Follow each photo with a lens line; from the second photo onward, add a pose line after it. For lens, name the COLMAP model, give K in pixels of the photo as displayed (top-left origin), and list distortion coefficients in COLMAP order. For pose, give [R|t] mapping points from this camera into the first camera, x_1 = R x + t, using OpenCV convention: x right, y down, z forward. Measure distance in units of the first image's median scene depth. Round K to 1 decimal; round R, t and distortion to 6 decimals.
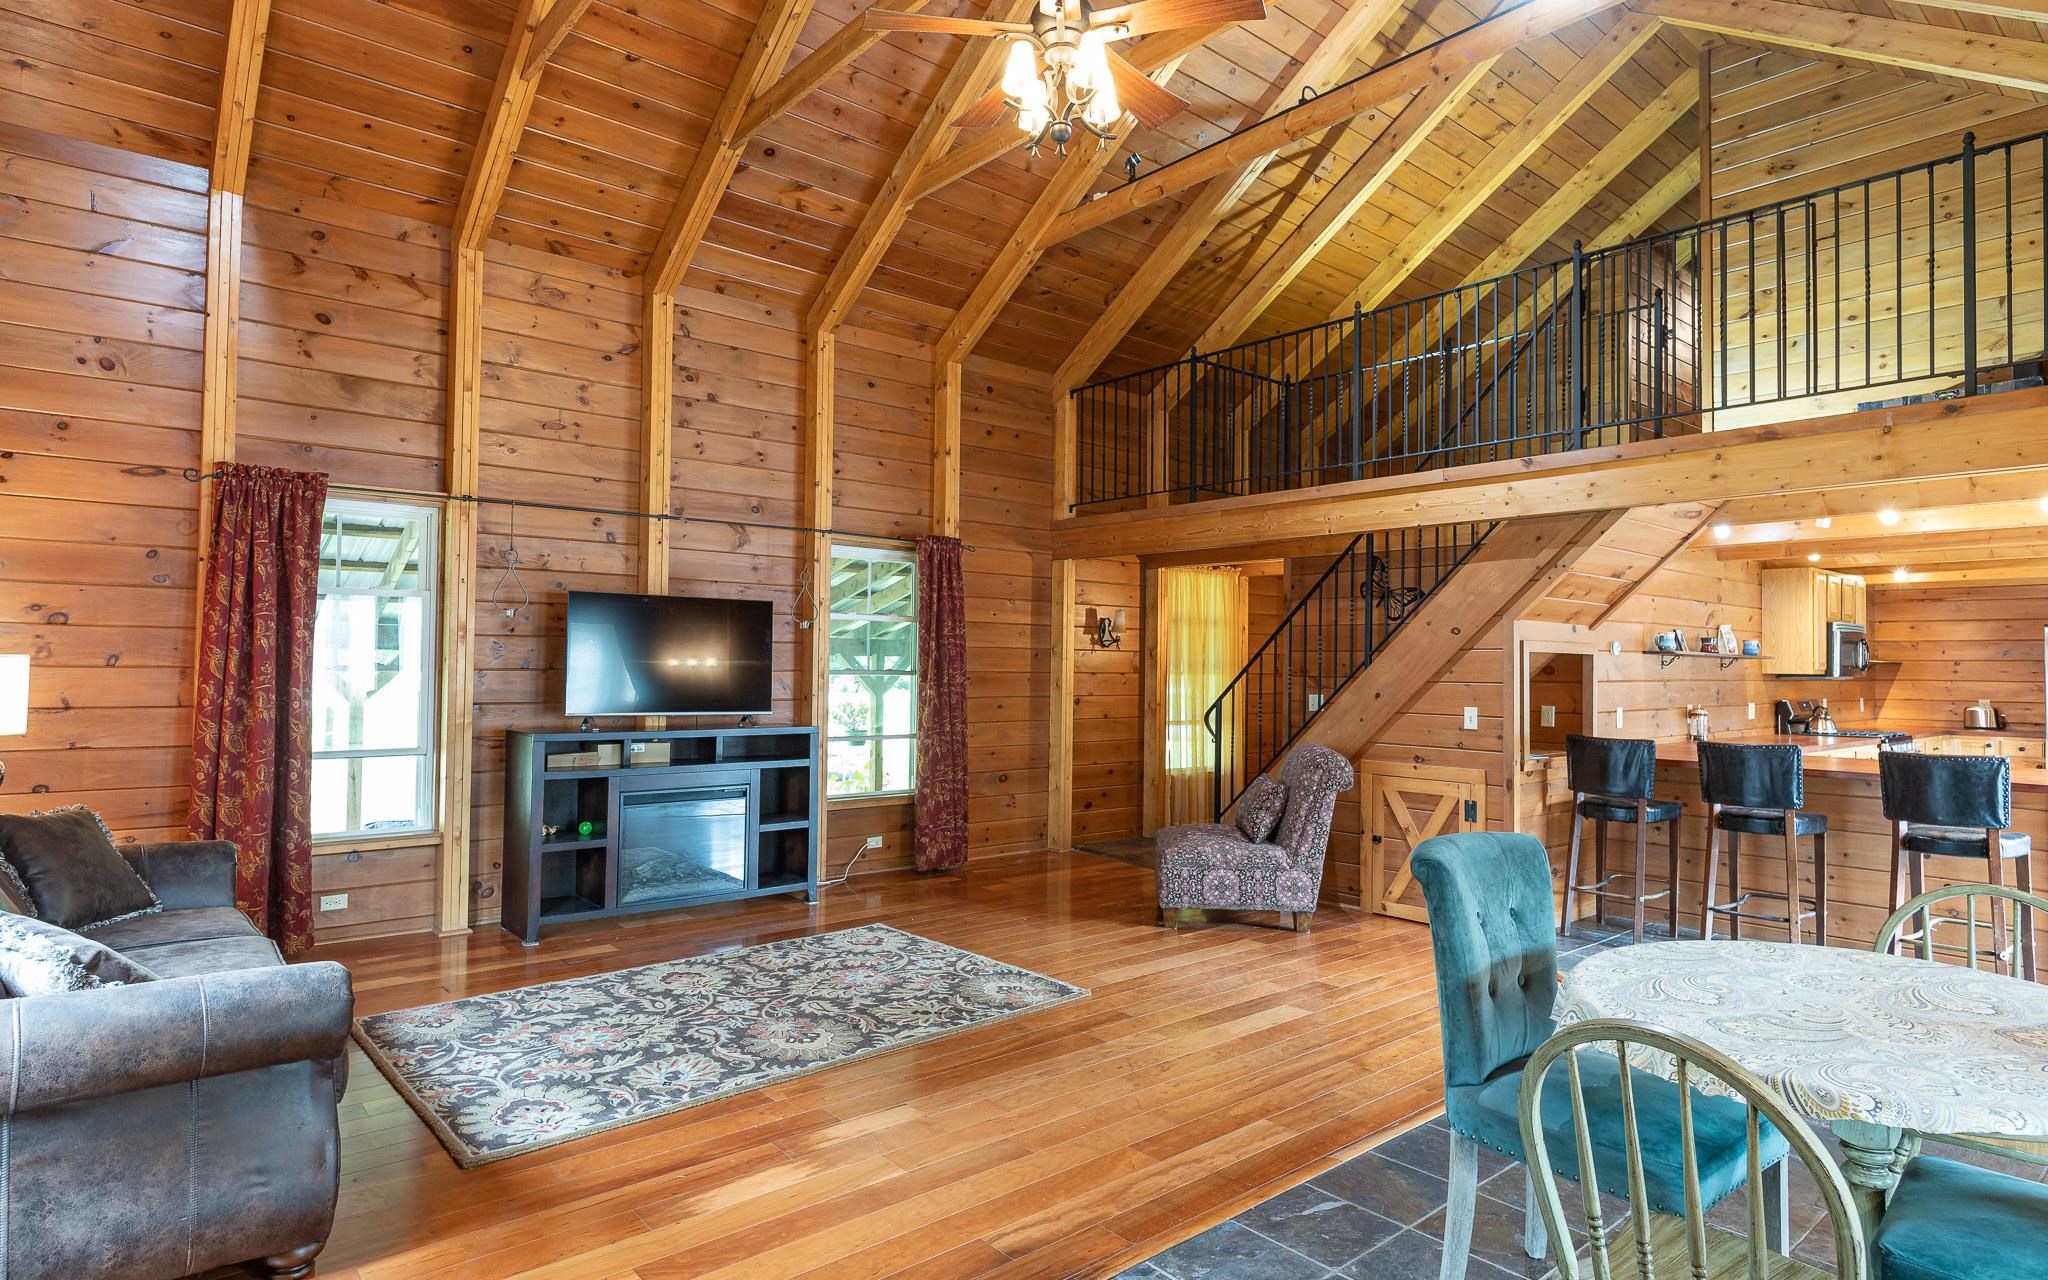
lens RADIAL K [[1097.4, 0, 979.1], [0, 1097.4, 636.4], [0, 0, 1]] dist [0.001794, -0.000415]
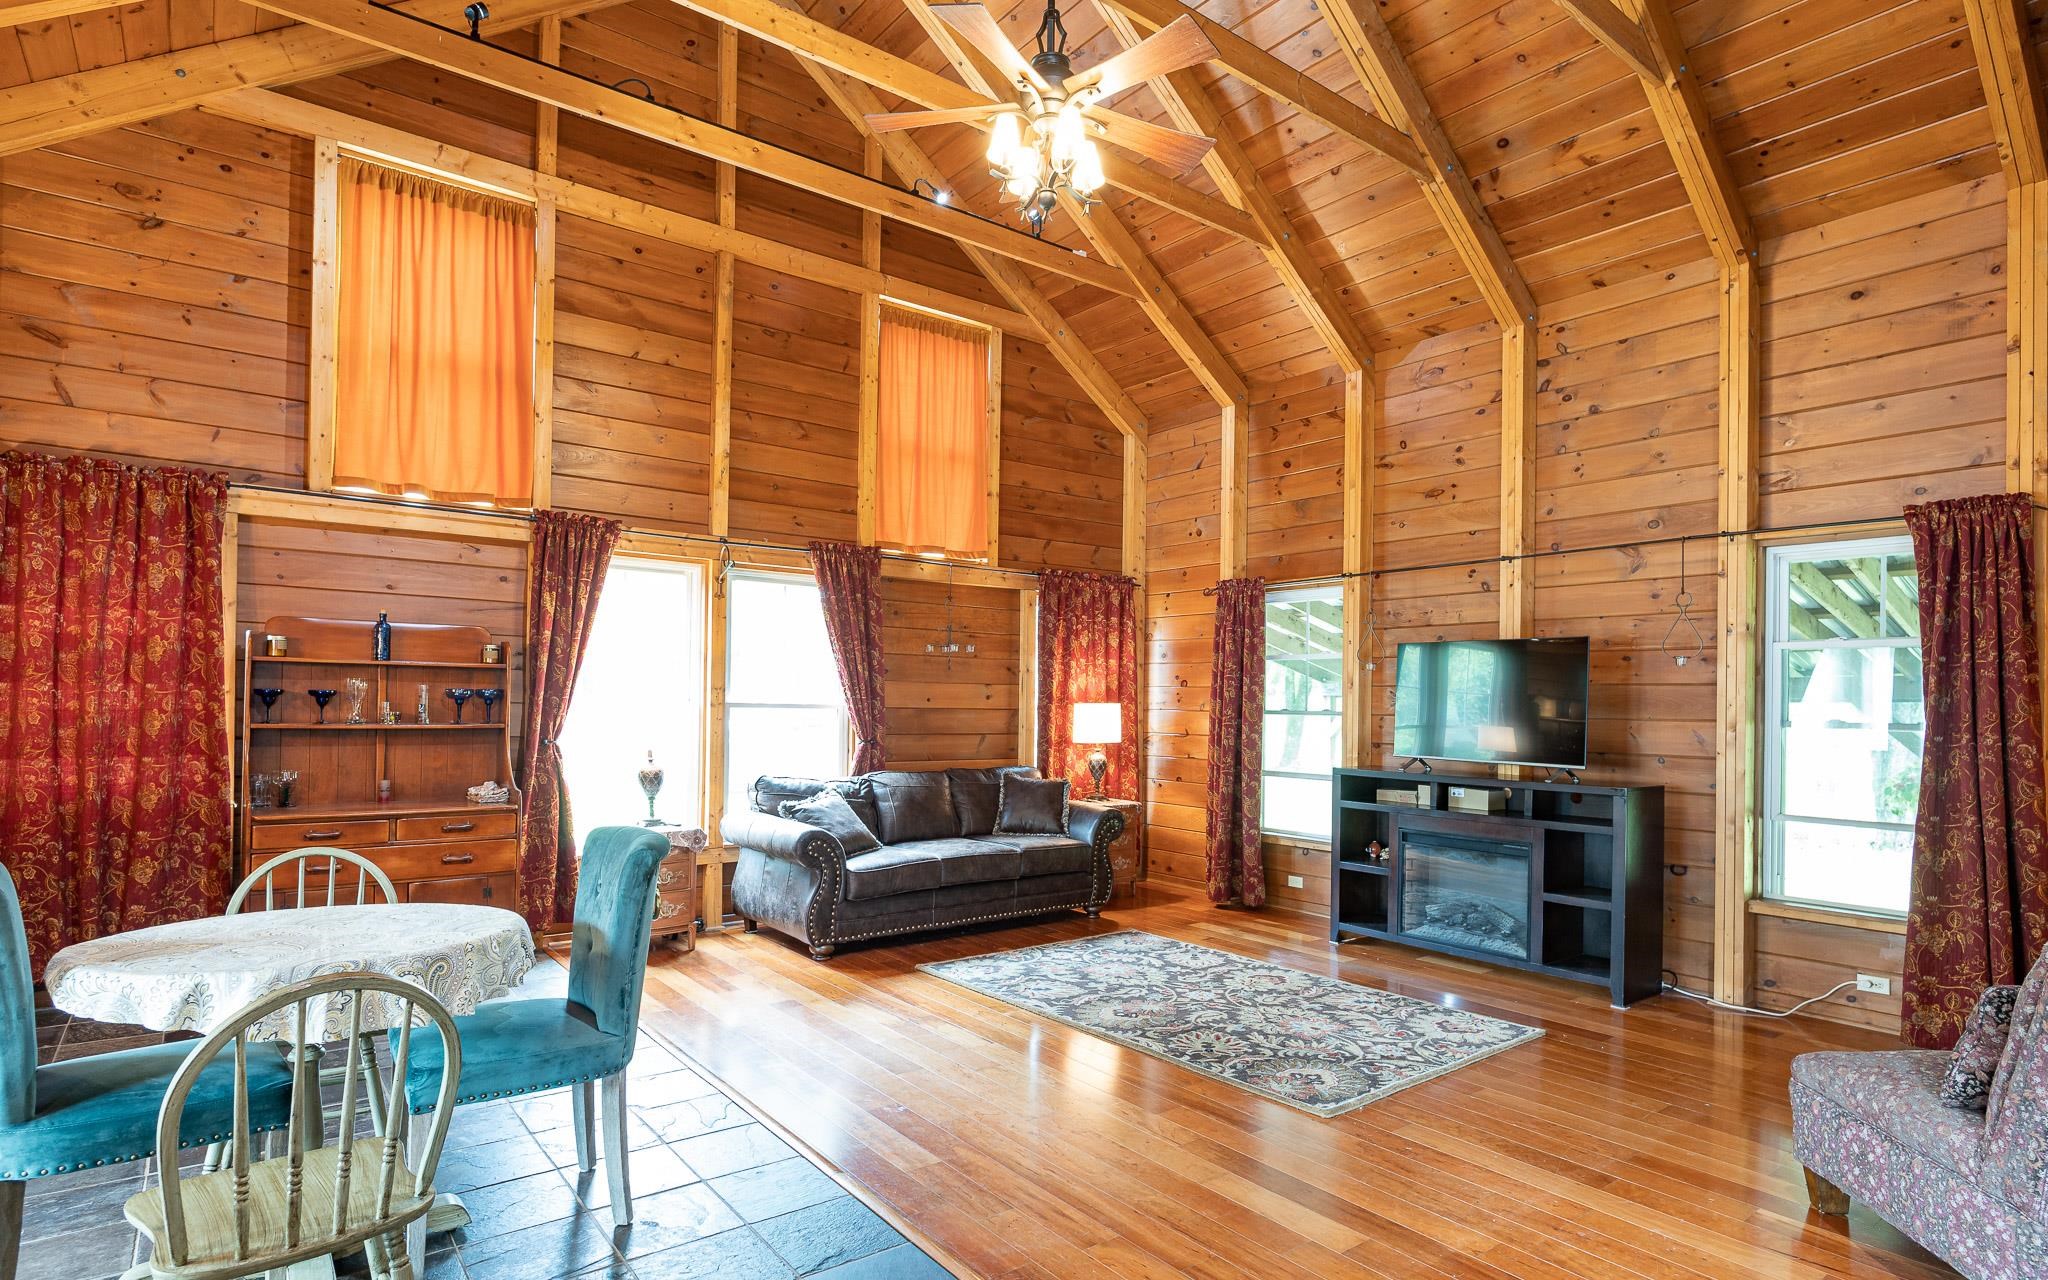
lens RADIAL K [[1061.7, 0, 1033.9], [0, 1061.7, 697.7], [0, 0, 1]] dist [0.003042, -0.002964]
pose [[-0.029656, -0.017806, -0.999402, 0.888674], [0.010642, 0.999779, -0.018128, 0.035244], [0.999504, -0.011173, -0.029460, 0.823648]]
